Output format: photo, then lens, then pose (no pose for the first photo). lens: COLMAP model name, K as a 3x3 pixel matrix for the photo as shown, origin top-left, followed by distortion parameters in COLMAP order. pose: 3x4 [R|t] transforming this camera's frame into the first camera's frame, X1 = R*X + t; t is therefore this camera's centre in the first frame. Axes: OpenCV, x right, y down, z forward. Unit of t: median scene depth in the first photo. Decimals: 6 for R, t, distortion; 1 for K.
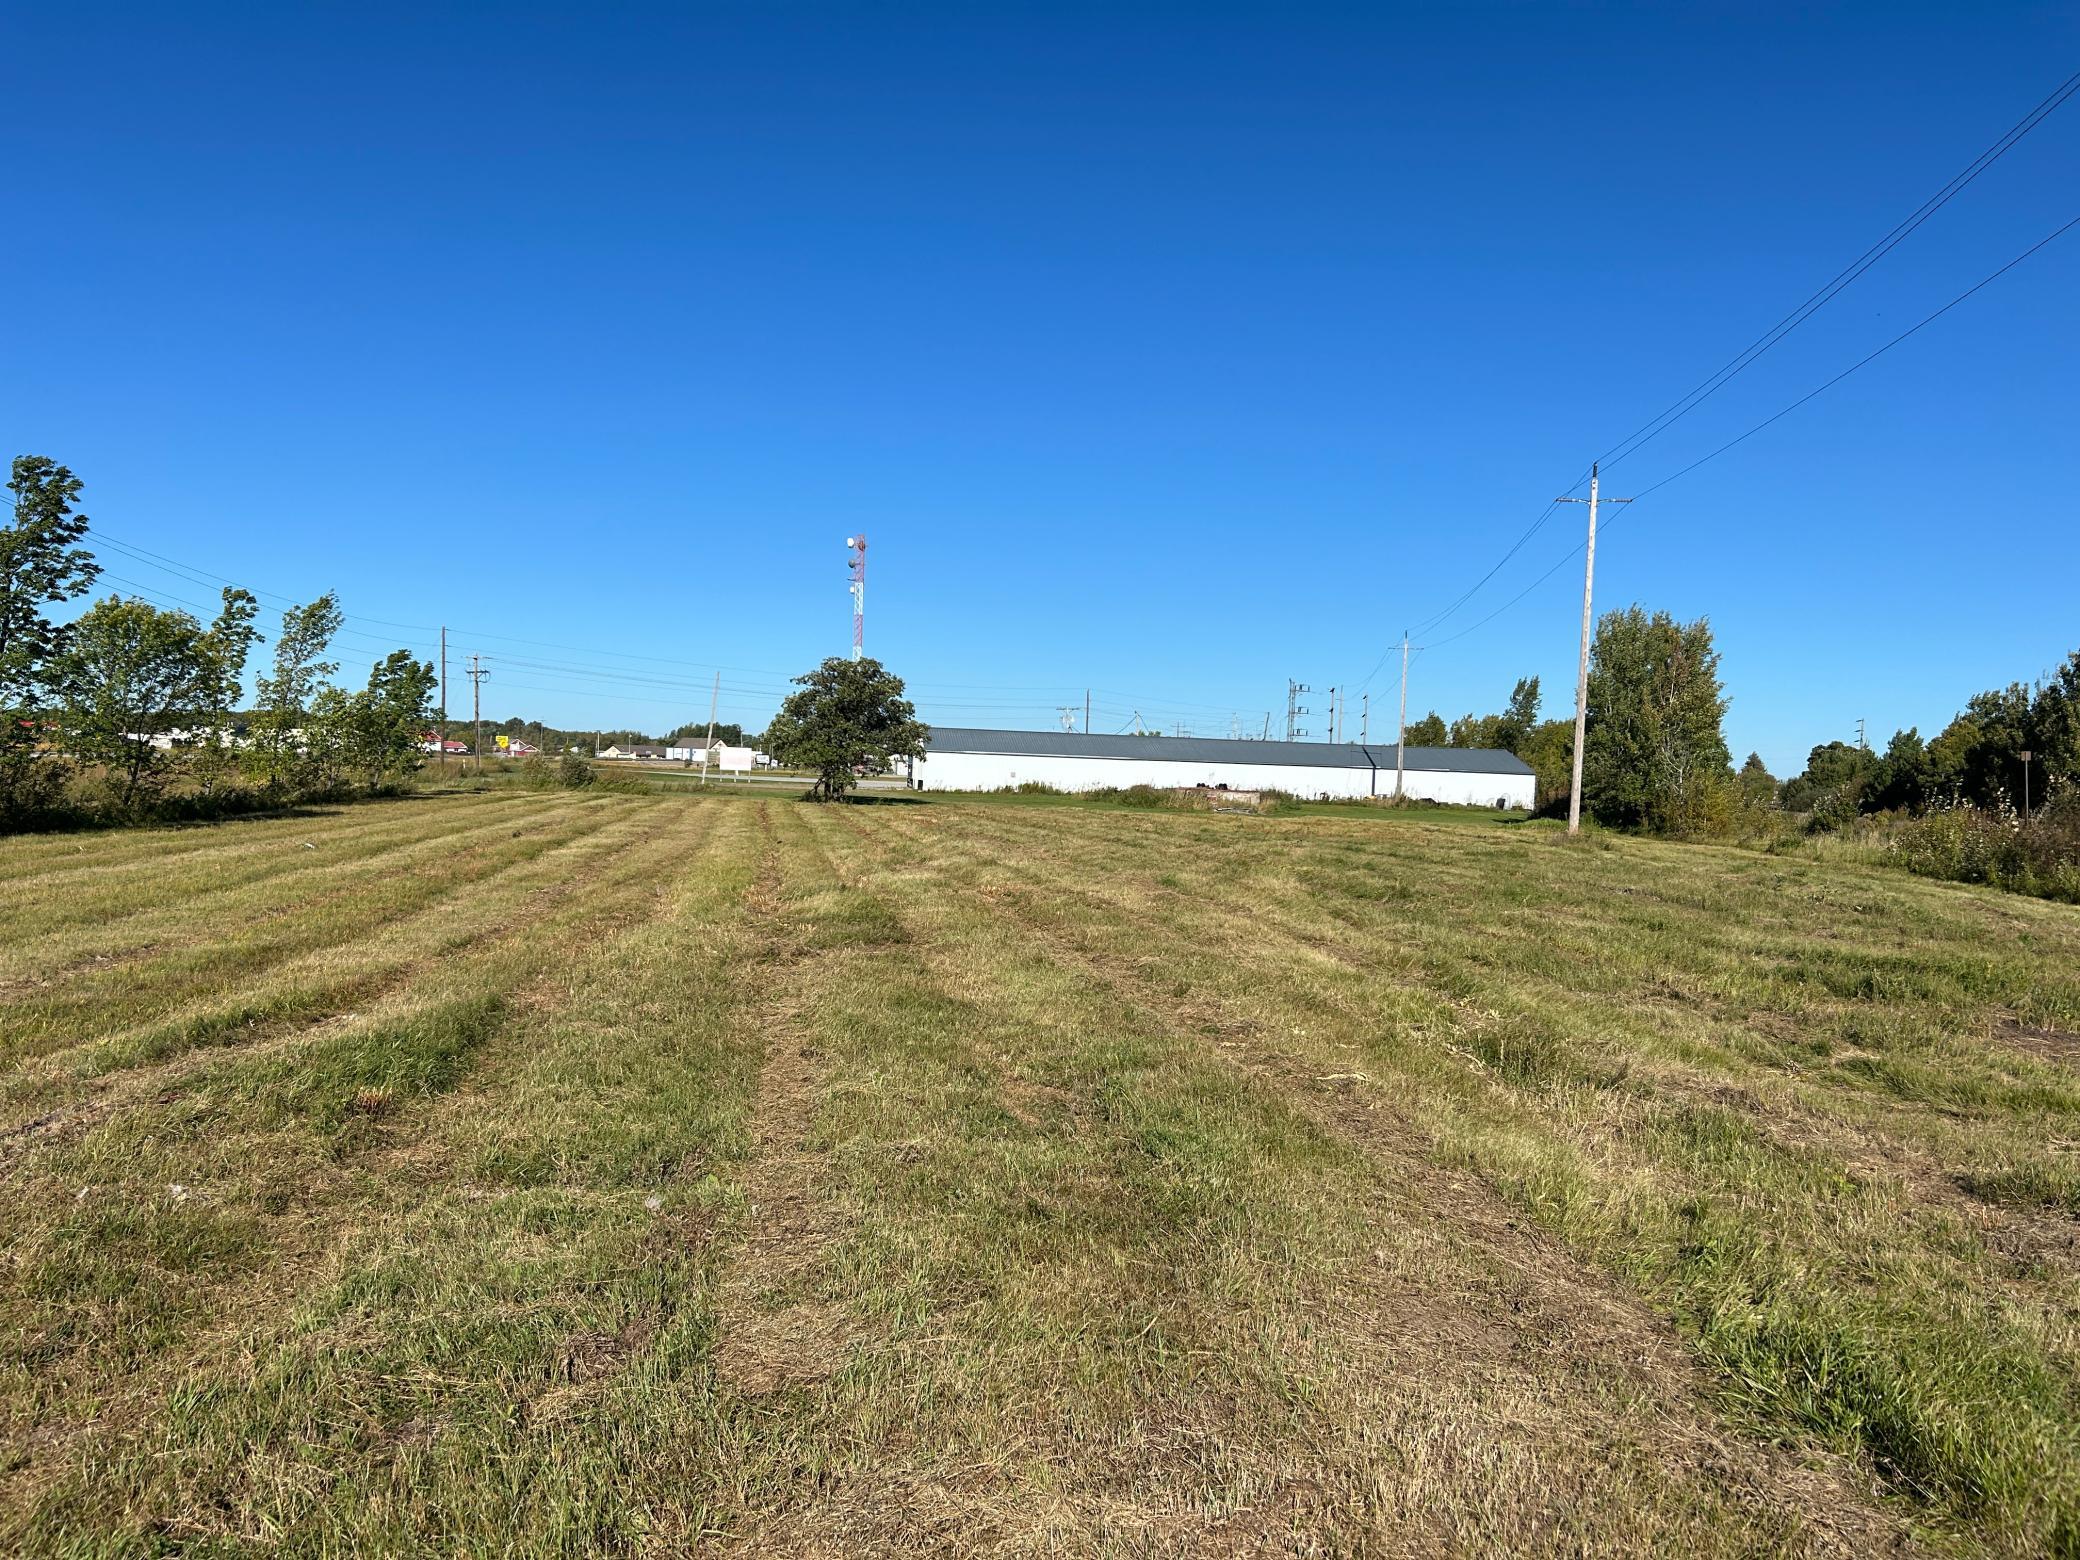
lens RADIAL K [[1571.5, 0, 1019.6], [0, 1571.5, 784.0], [0, 0, 1]] dist [0.070473, -0.065975]
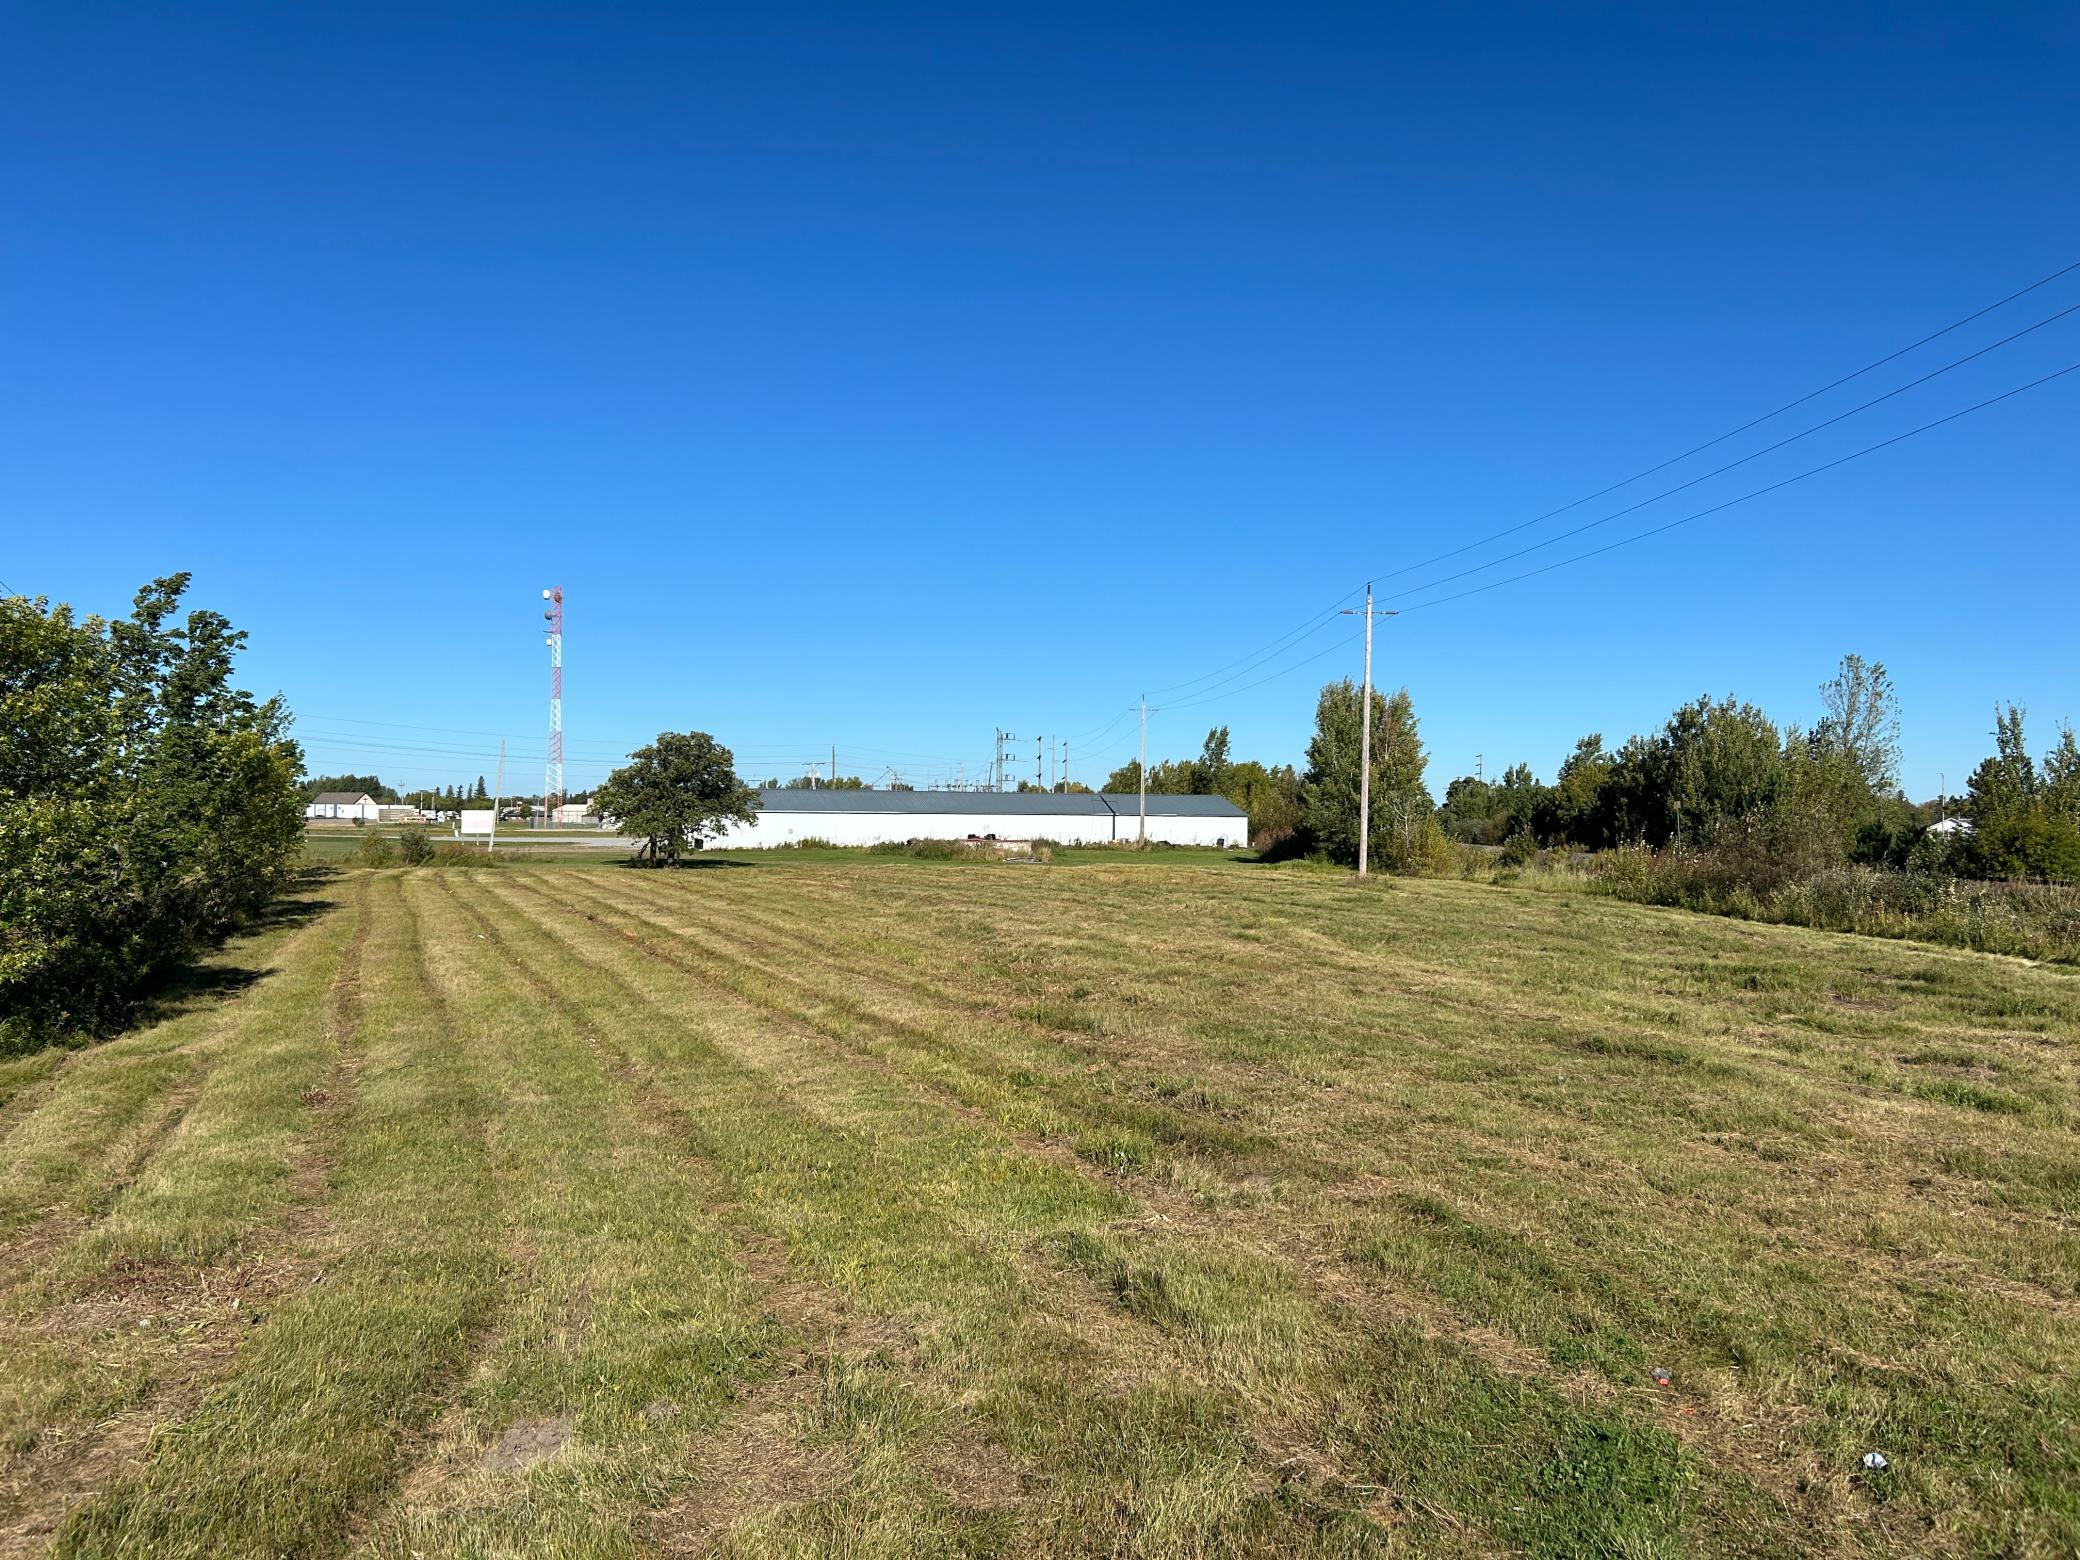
lens RADIAL K [[1571.5, 0, 1031.3], [0, 1571.5, 794.4], [0, 0, 1]] dist [0.070473, -0.065975]
pose [[0.973919, -0.025499, 0.225458, -0.087126], [0.029536, 0.999458, -0.014551, -0.010849], [-0.224965, 0.020830, 0.974144, -0.074285]]
